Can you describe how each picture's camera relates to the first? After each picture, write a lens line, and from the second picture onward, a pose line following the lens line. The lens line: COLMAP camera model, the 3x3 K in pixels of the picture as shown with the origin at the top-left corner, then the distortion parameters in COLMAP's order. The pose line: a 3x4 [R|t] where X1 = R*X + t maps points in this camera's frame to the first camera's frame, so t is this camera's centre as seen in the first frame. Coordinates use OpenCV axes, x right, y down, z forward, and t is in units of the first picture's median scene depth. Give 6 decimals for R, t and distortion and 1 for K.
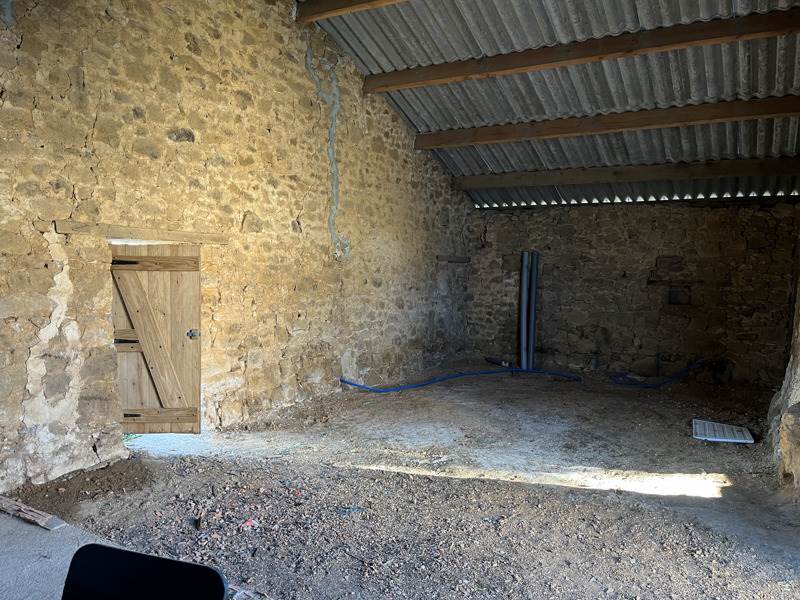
lens RADIAL K [[608.1, 0, 400.0], [0, 608.1, 300.0], [0, 0, 1]] dist [0.004058, 0.000941]
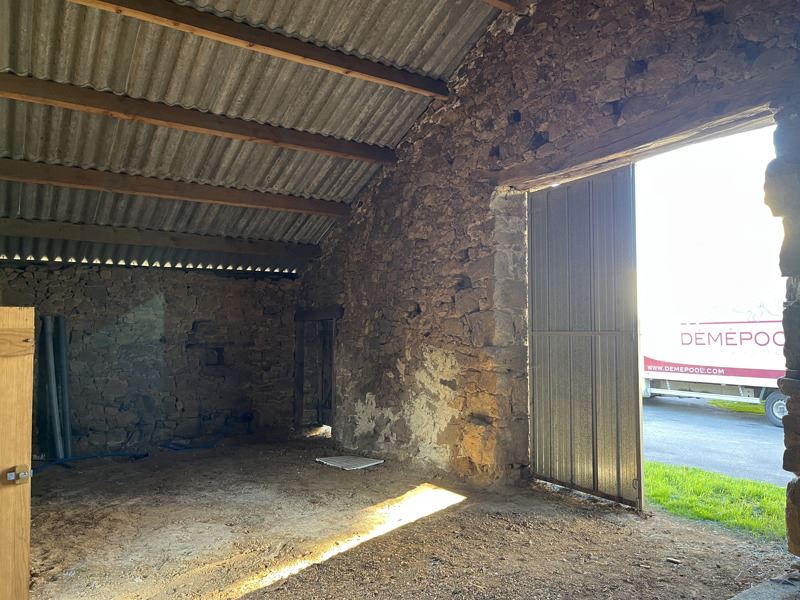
lens RADIAL K [[603.3, 0, 400.0], [0, 603.3, 300.0], [0, 0, 1]] dist [0.060438, -0.002248]
pose [[0.463200, 0.026448, 0.885859, -0.341548], [0.066079, 0.995742, -0.064280, -0.016500], [-0.883787, 0.088311, 0.459480, 0.200166]]
